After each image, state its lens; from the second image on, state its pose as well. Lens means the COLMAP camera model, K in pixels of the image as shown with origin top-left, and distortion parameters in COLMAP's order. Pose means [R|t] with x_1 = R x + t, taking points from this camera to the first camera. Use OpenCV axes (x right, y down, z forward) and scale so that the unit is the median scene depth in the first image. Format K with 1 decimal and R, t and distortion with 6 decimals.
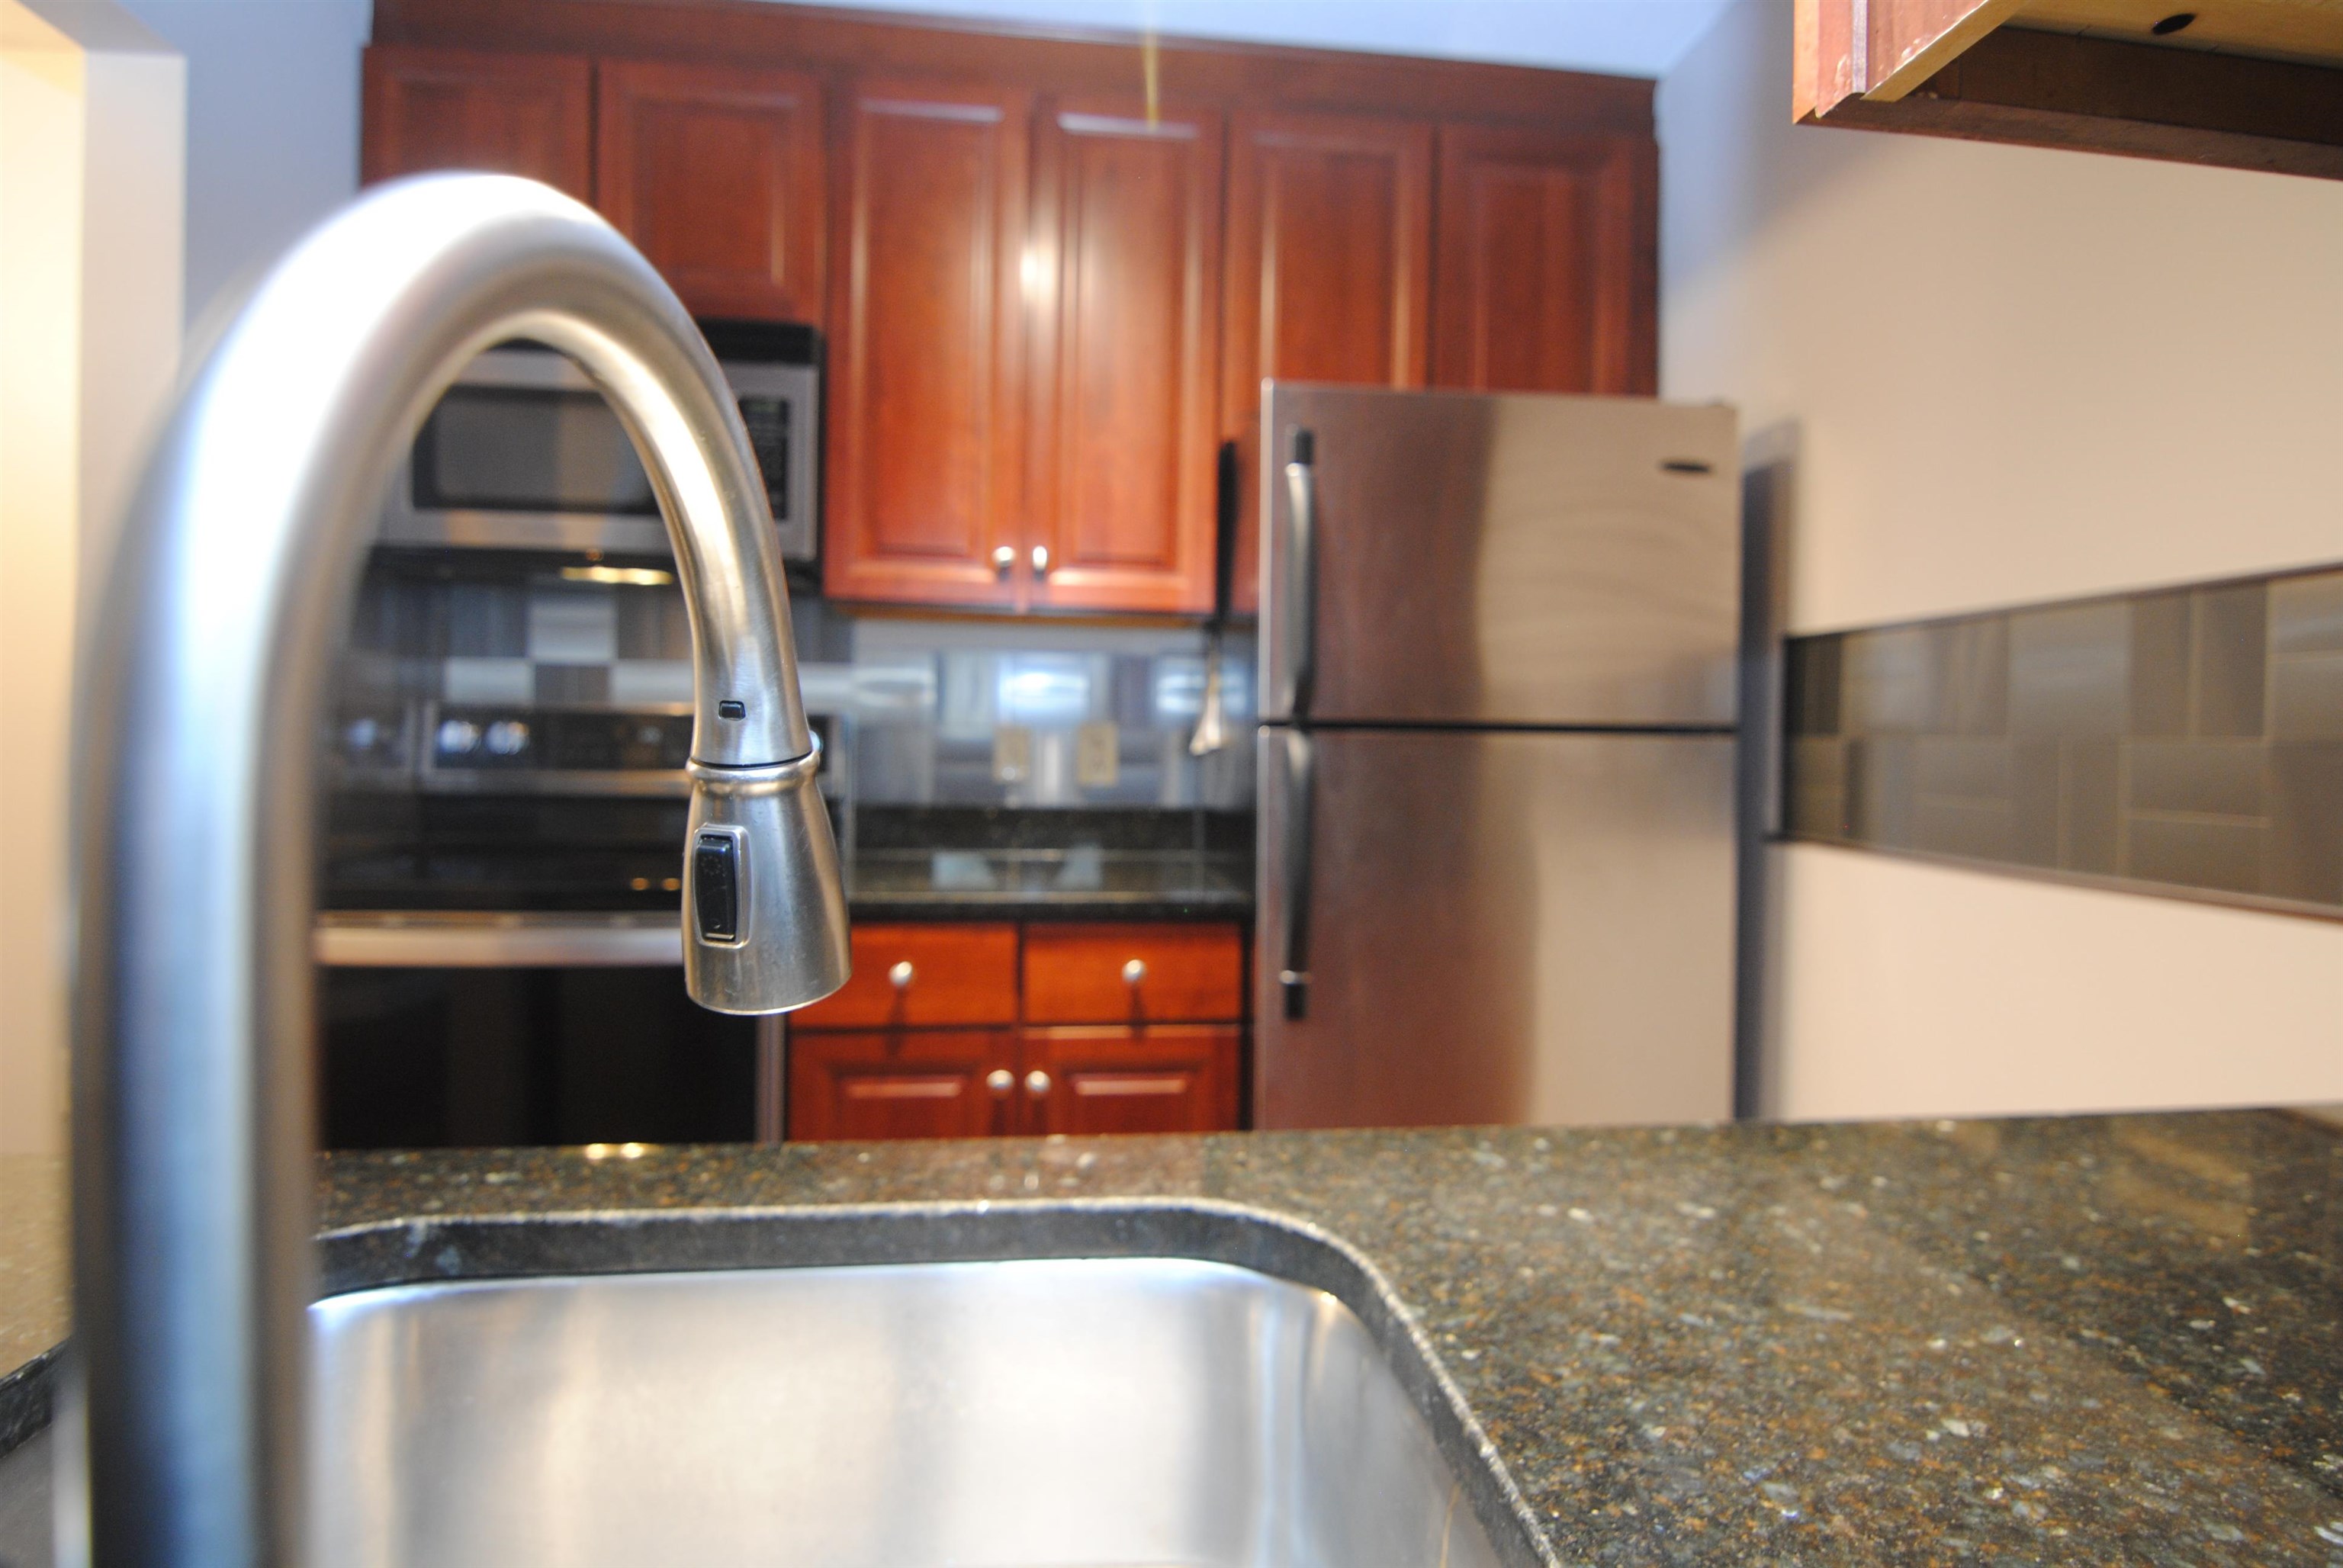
lens RADIAL K [[1206.6, 0, 1173.7], [0, 1206.6, 755.0], [0, 0, 1]] dist [-0.001117, -0.000505]
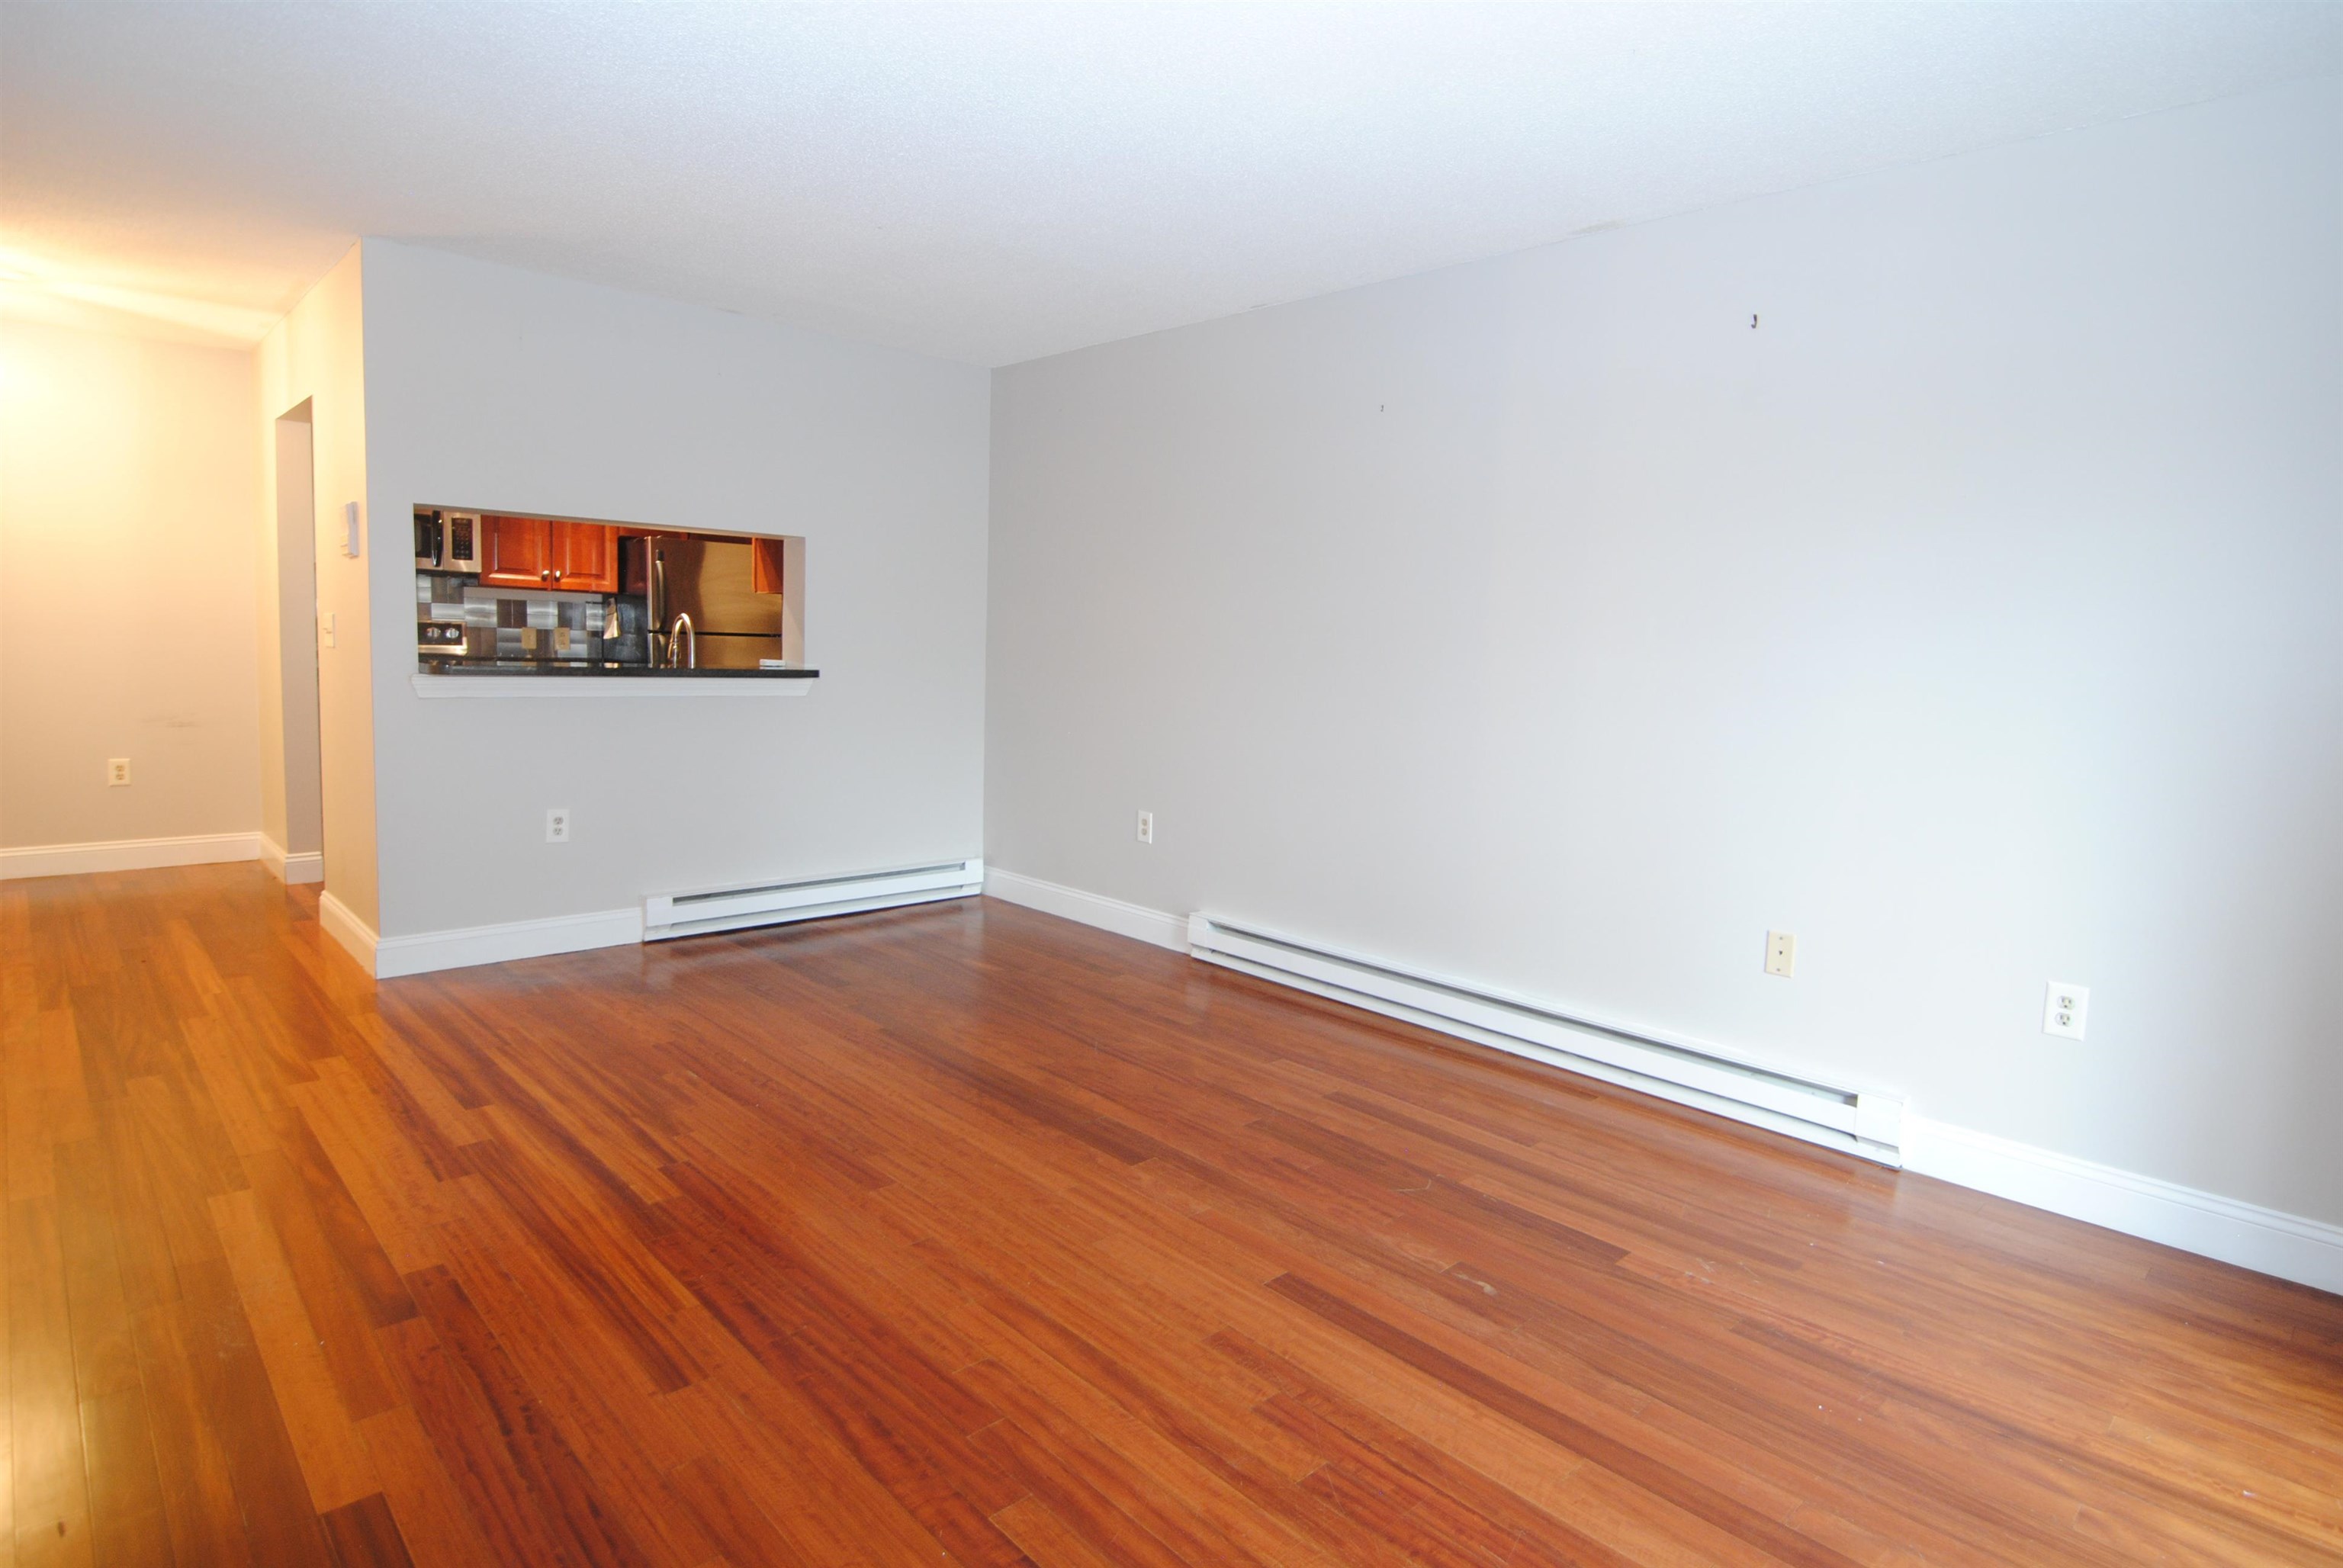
lens RADIAL K [[1230.0, 0, 1179.2], [0, 1230.0, 760.9], [0, 0, 1]] dist [-0.009503, -0.002752]
pose [[0.808019, -0.047973, 0.587199, -0.671263], [-0.007012, 0.995826, 0.091005, 0.010796], [-0.589114, -0.077651, 0.804310, -2.375773]]
